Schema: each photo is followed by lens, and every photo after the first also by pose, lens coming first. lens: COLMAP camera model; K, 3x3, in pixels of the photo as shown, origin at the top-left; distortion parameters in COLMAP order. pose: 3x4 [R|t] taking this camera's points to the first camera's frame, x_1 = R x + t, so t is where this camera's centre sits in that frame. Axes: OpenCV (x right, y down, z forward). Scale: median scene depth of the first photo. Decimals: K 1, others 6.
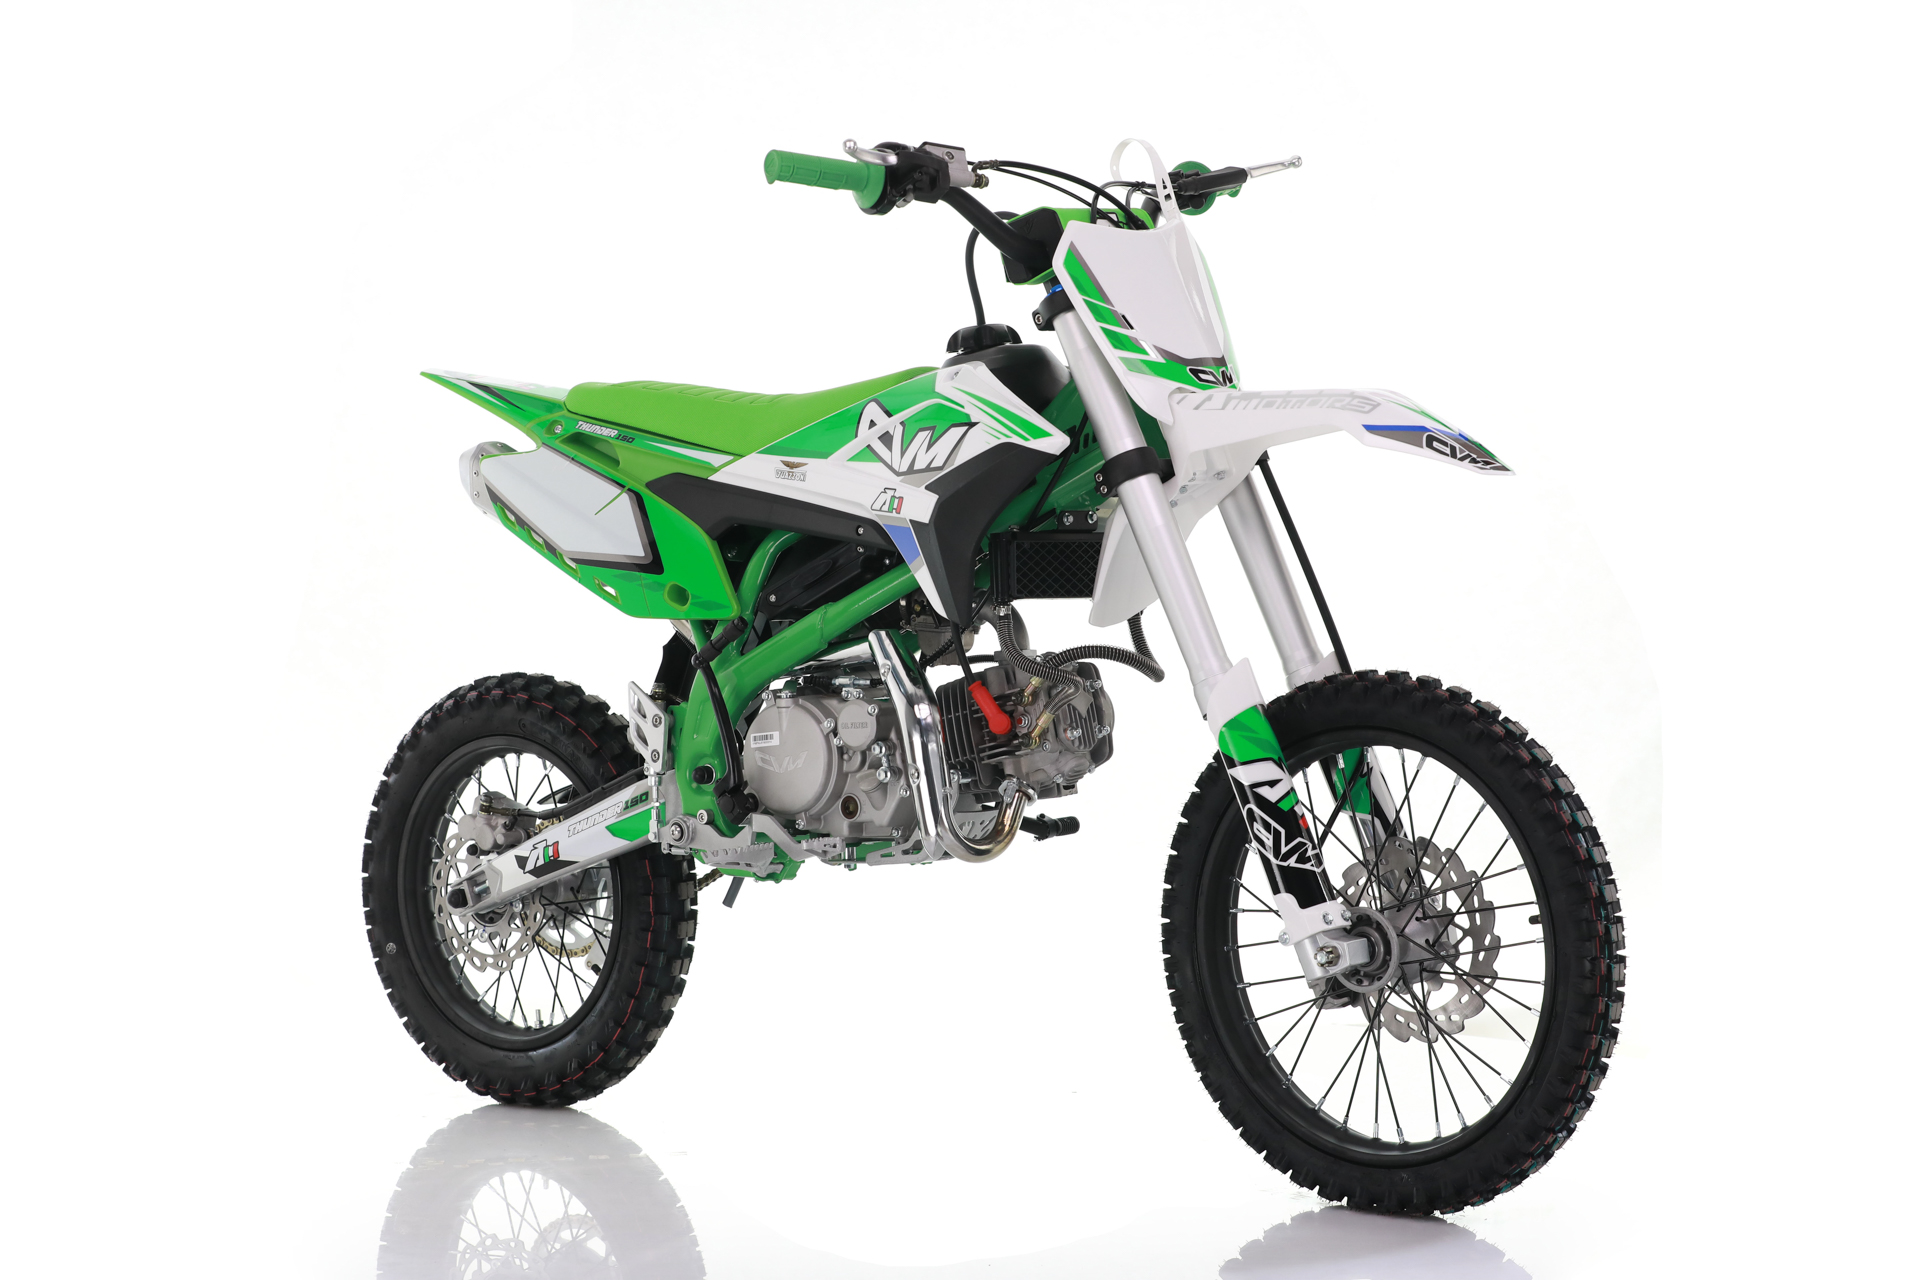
lens RADIAL K [[4507.5, 0, 960.0], [0, 4507.5, 640.0], [0, 0, 1]] dist [-0.011550, 0.199486]
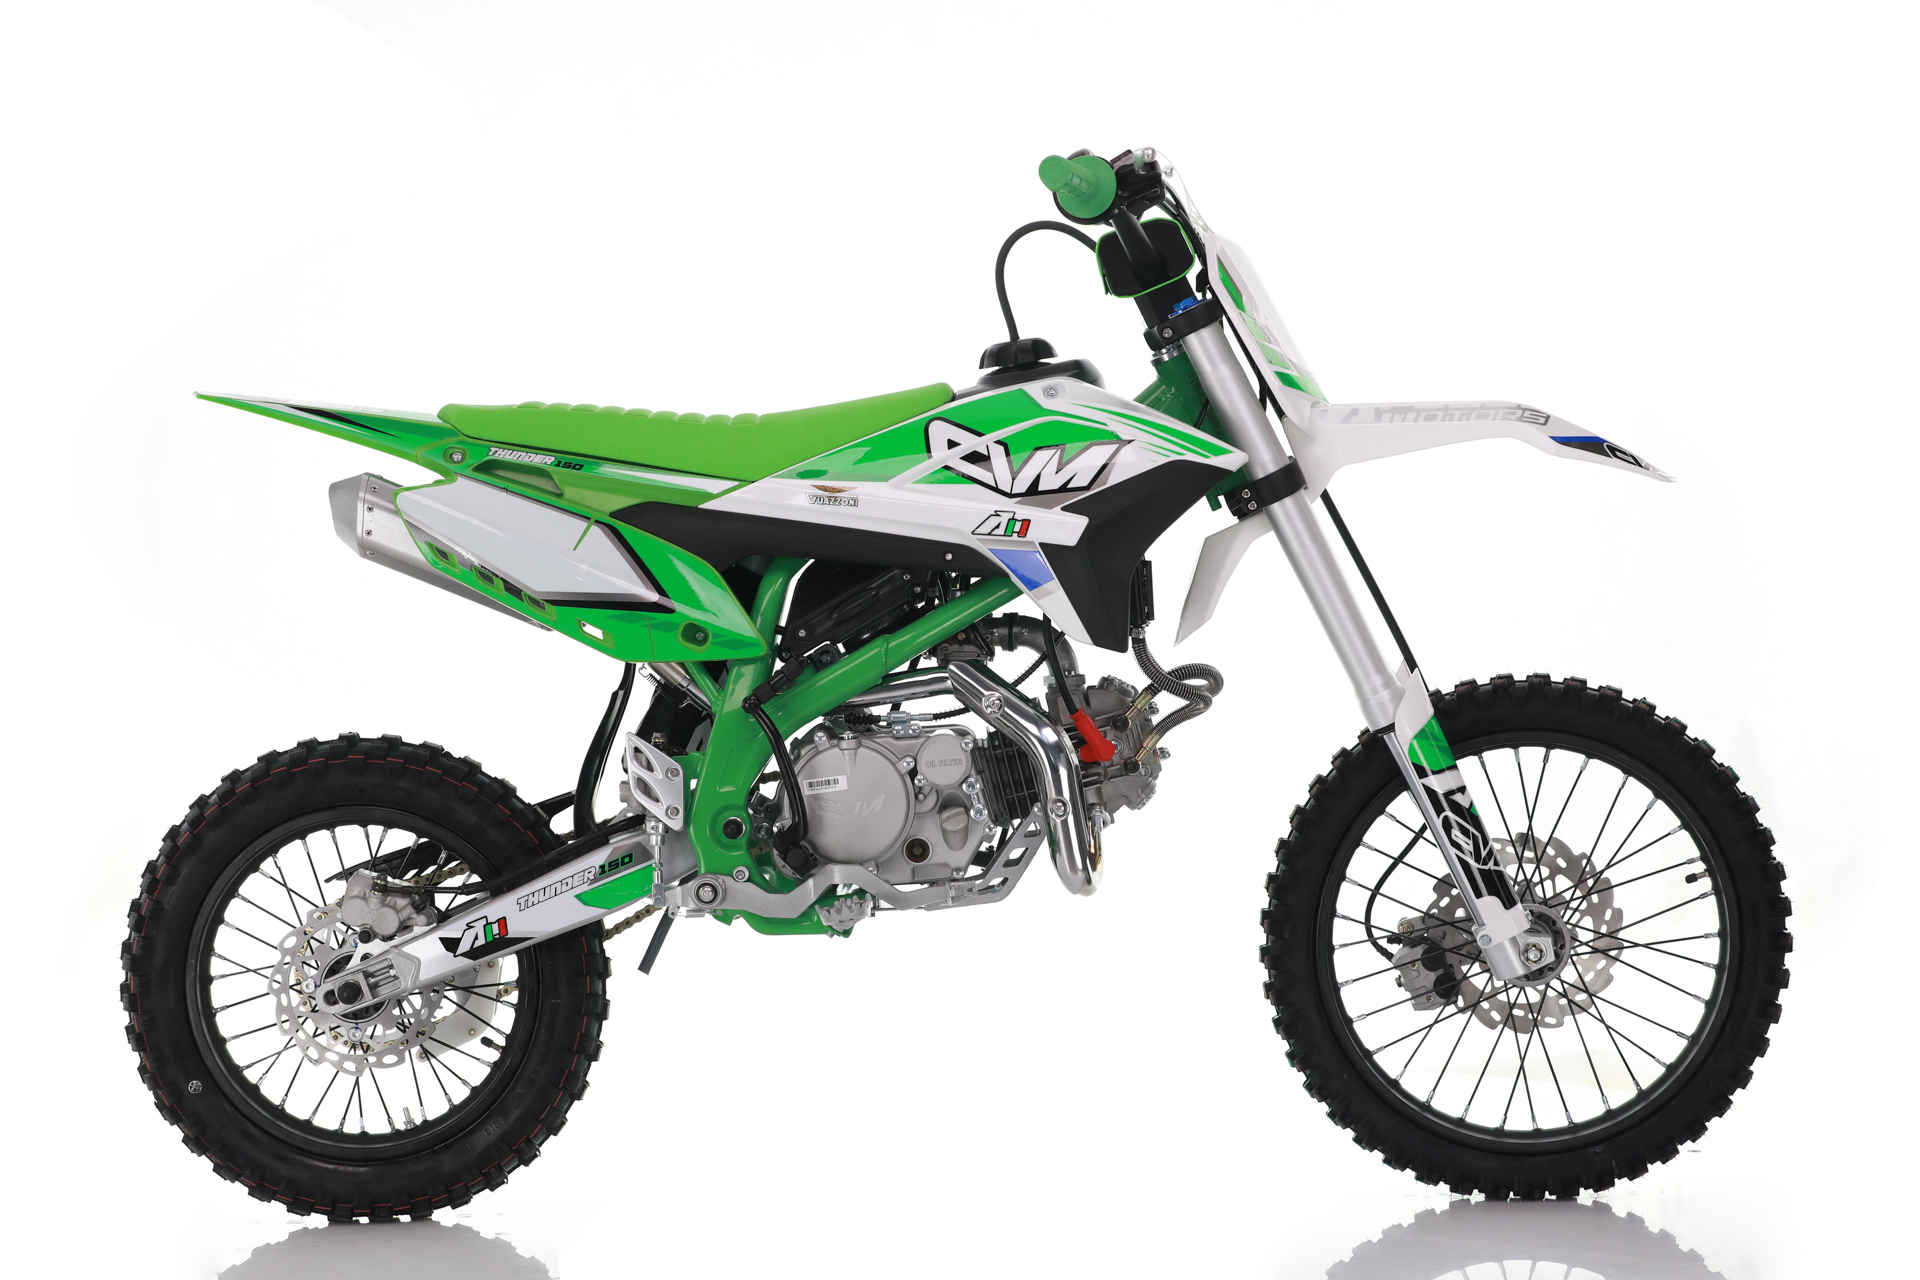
lens RADIAL K [[4507.5, 0, 960.0], [0, 4507.5, 640.0], [0, 0, 1]] dist [-0.011550, 0.199486]
pose [[0.776159, -0.045284, 0.628909, -0.615759], [0.044813, 0.998857, 0.016615, -0.022382], [-0.628943, 0.015288, 0.777301, 0.262607]]
